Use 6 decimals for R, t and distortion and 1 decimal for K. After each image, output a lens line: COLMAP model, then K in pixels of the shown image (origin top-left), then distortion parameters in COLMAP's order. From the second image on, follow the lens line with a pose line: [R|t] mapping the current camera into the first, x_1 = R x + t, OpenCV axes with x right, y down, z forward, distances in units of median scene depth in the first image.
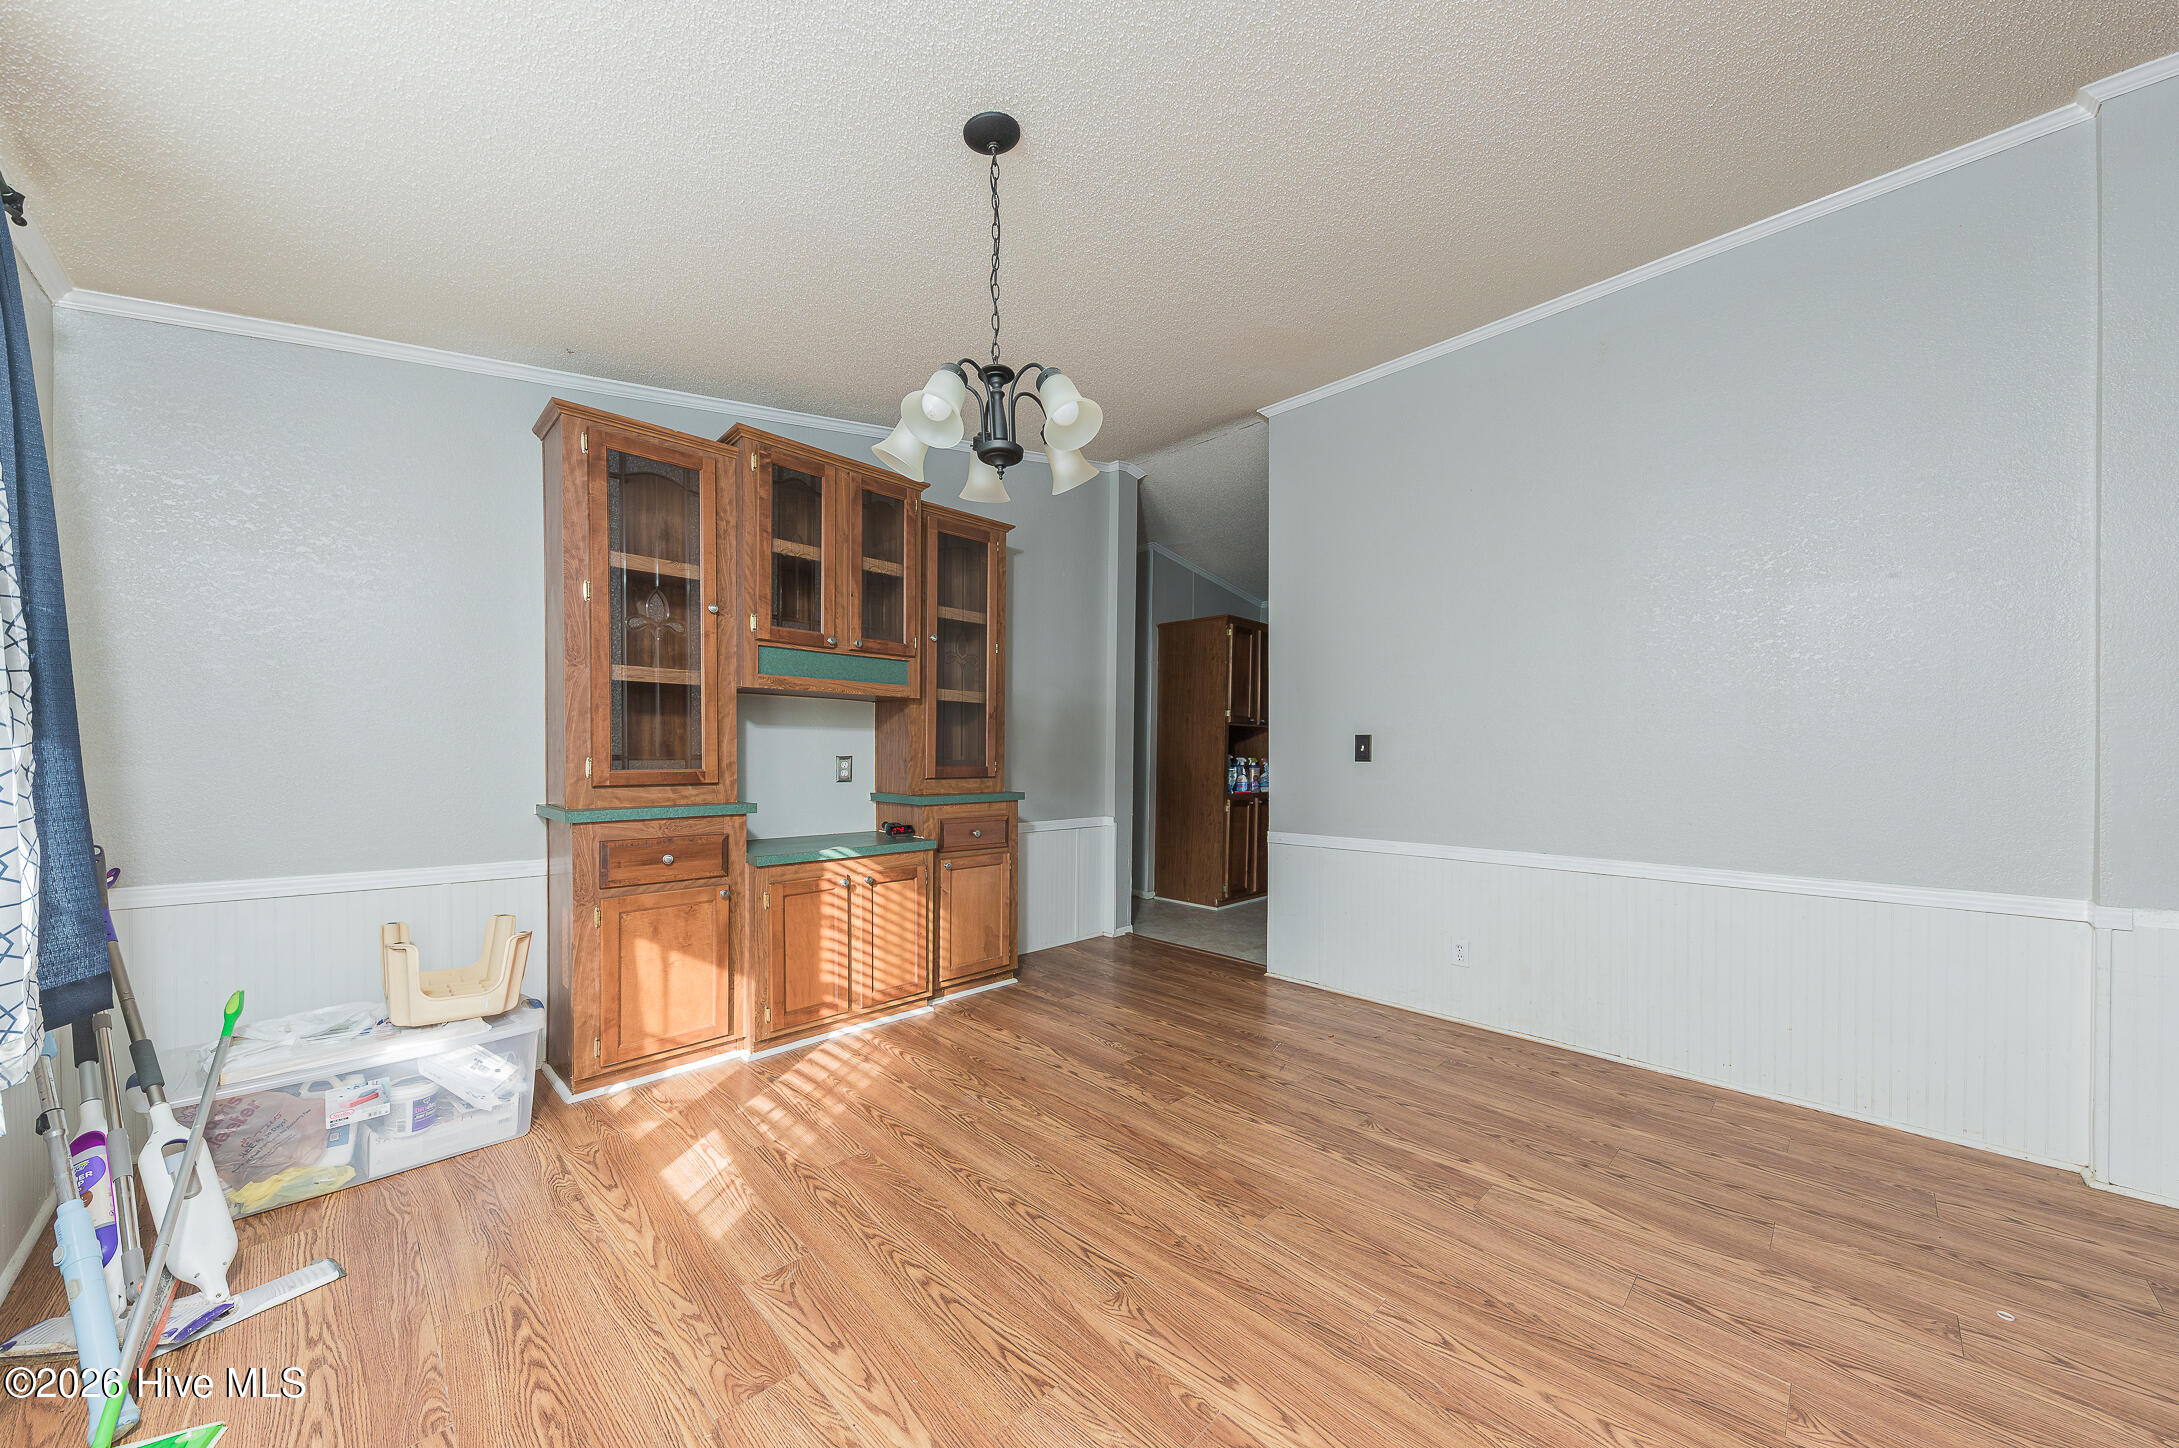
lens RADIAL K [[755.9, 0, 1093.8], [0, 755.9, 761.0], [0, 0, 1]] dist [0.008949, -0.003804]
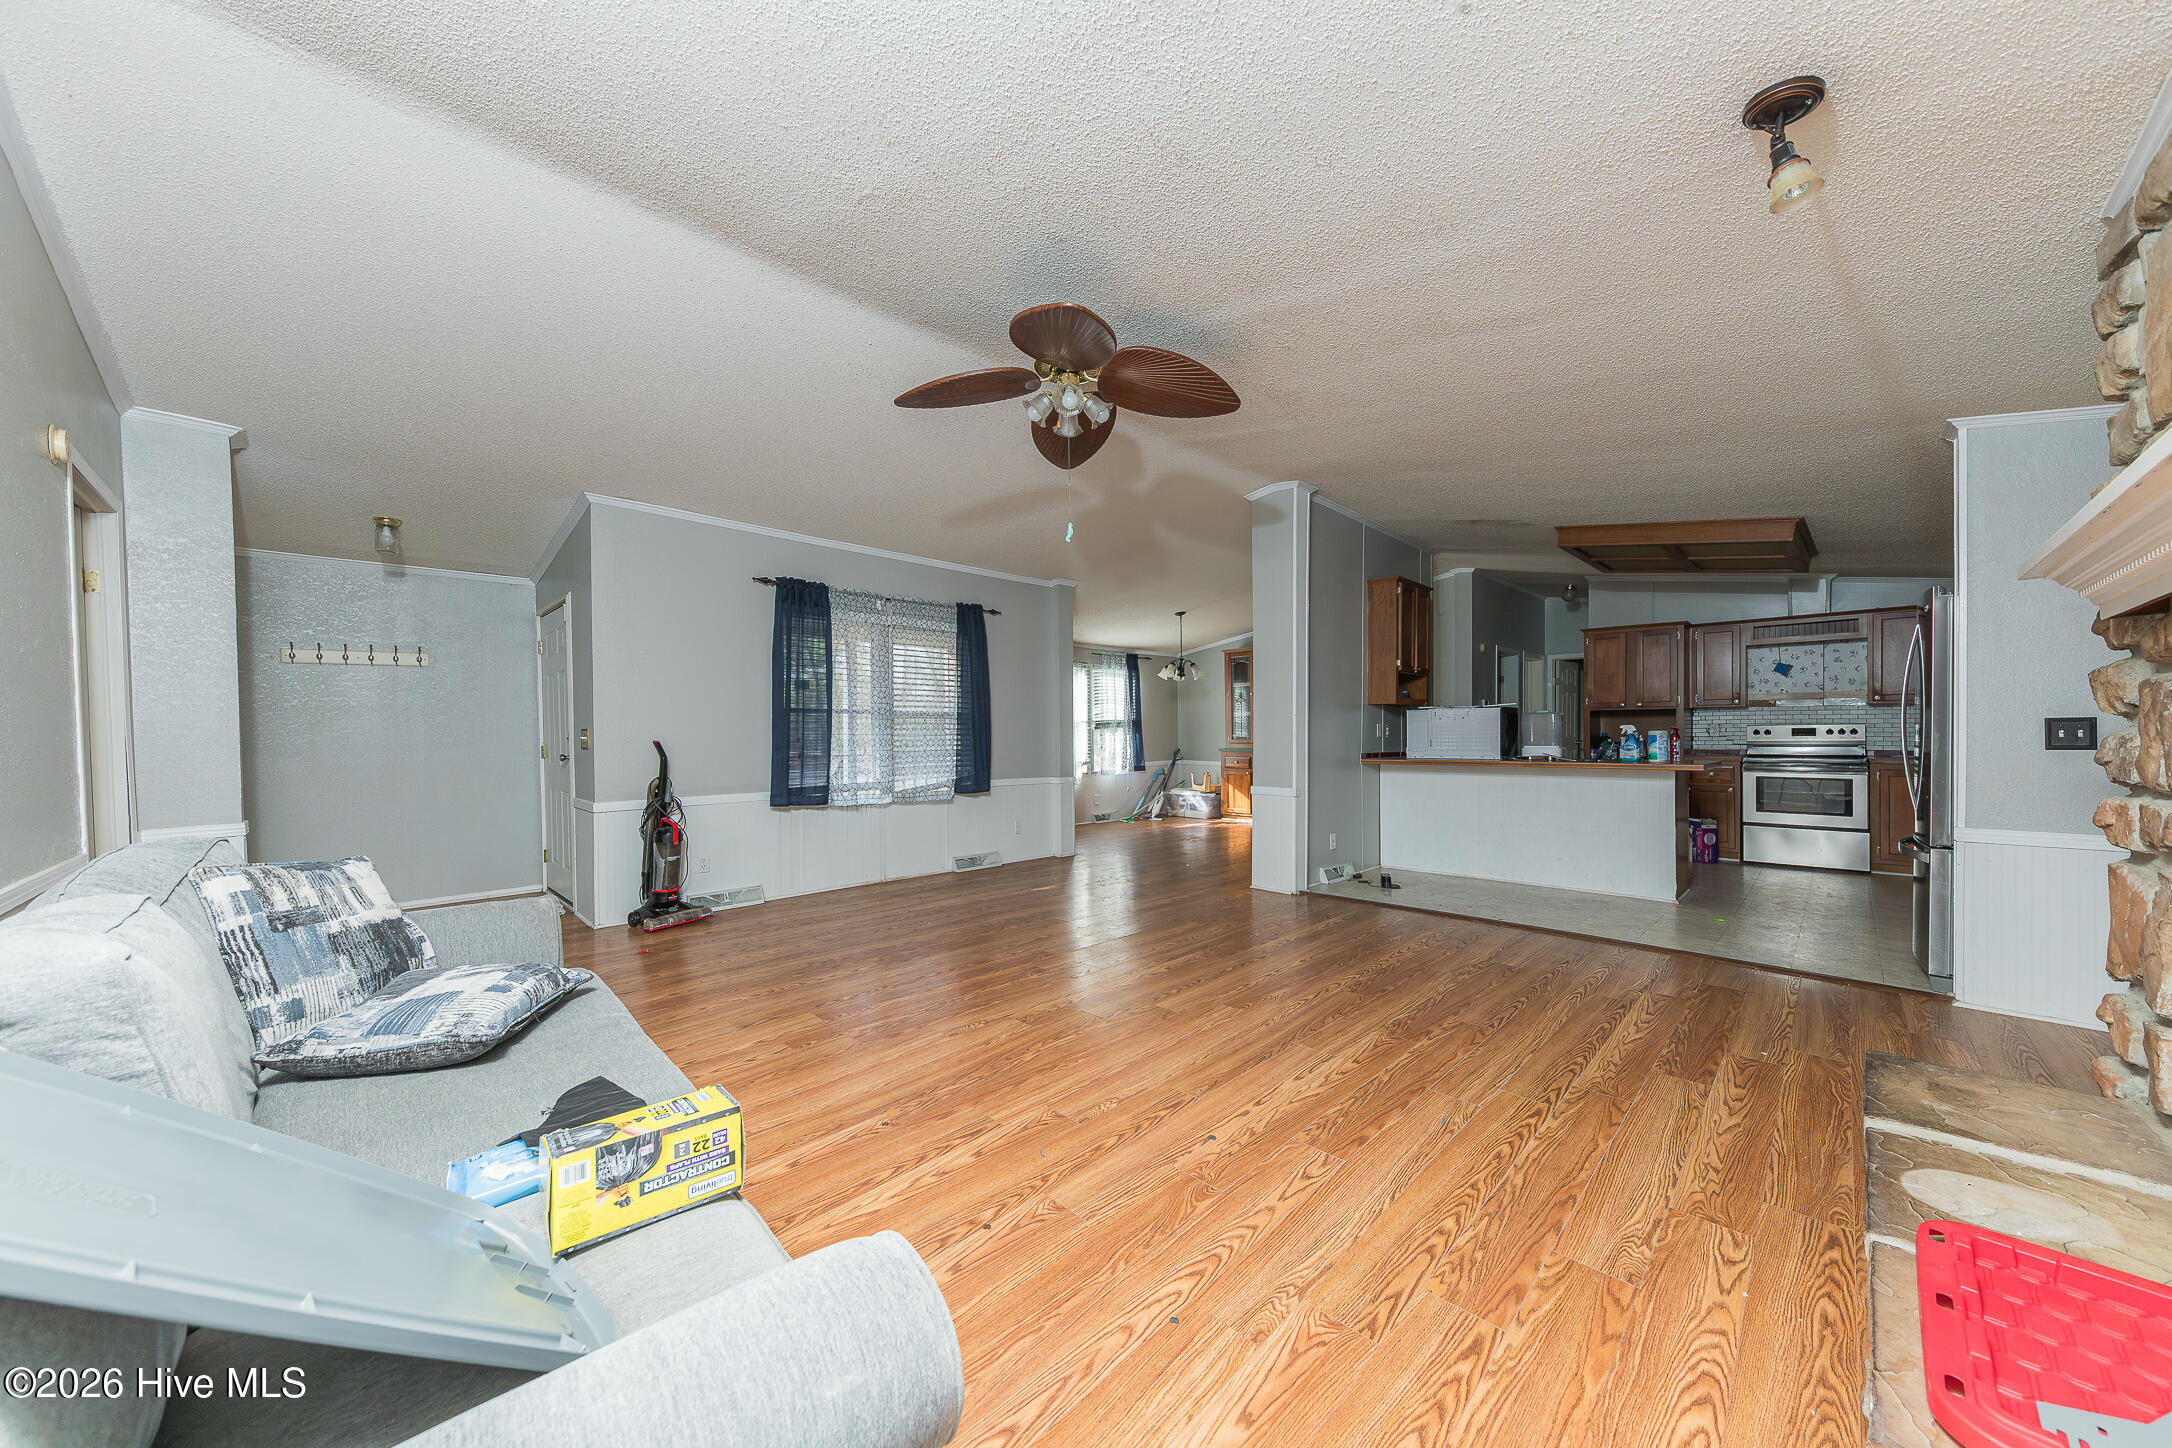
lens RADIAL K [[753.5, 0, 1085.3], [0, 753.5, 733.5], [0, 0, 1]] dist [0.008949, -0.003804]
pose [[-0.011823, -0.009586, -0.999884, 3.315607], [-0.005758, 0.999938, -0.009518, 0.024281], [0.999914, 0.005645, -0.011878, 0.288290]]
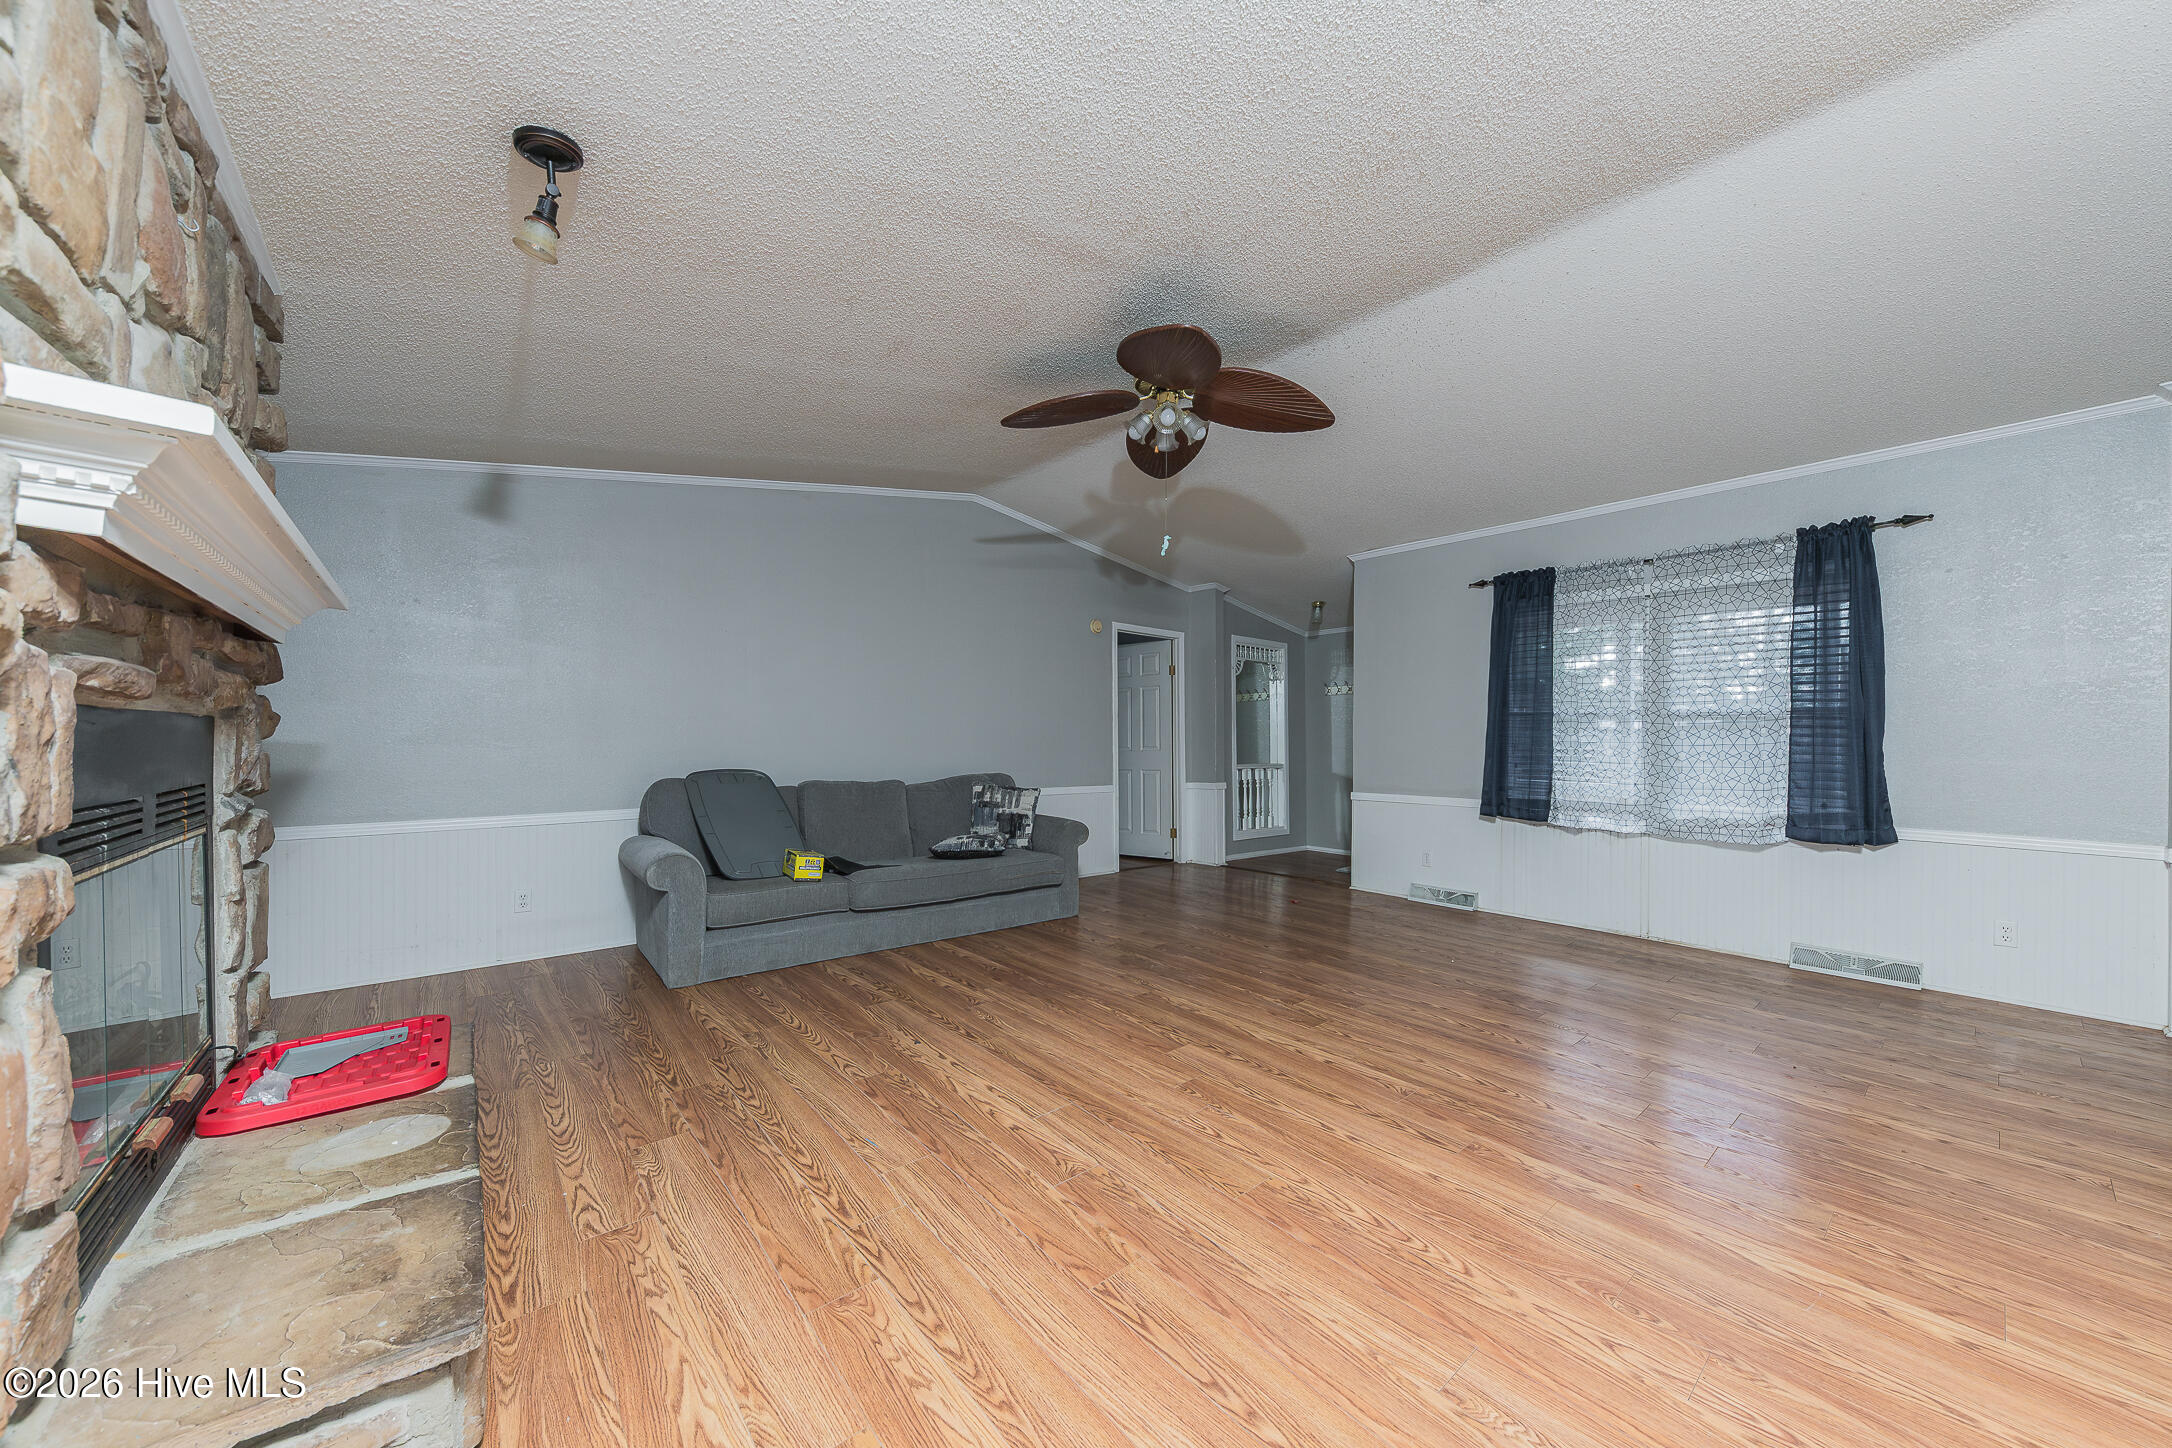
lens RADIAL K [[753.5, 0, 1097.1], [0, 753.5, 747.6], [0, 0, 1]] dist [0.008949, -0.003804]
pose [[-0.995832, -0.016962, 0.089610, 2.118197], [-0.014725, 0.999564, 0.025575, -0.006829], [-0.090005, 0.024149, -0.995648, 1.497675]]
